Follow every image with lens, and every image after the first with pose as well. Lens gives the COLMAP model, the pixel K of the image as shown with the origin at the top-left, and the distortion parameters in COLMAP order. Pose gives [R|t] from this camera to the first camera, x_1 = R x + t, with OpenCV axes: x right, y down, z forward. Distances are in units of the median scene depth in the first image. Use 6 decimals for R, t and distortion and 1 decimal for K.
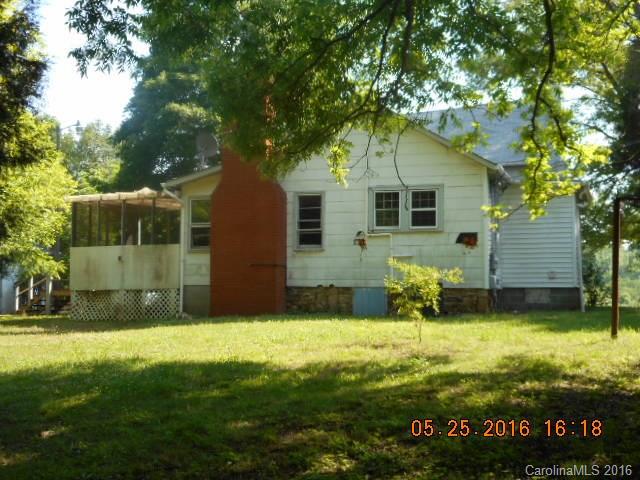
lens RADIAL K [[799.7, 0, 319.8], [0, 799.7, 240.3], [0, 0, 1]] dist [0.027373, 0.000000]
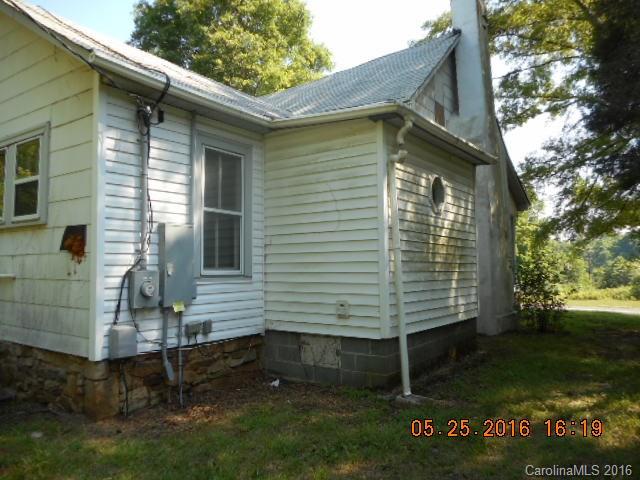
lens RADIAL K [[487.8, 0, 320.5], [0, 487.8, 239.1], [0, 0, 1]] dist [0.014667, 0.006476]
pose [[0.963442, -0.025790, -0.266674, 0.373881], [0.026895, 0.999638, 0.000491, 0.001345], [0.266565, -0.007646, 0.963787, 0.758263]]
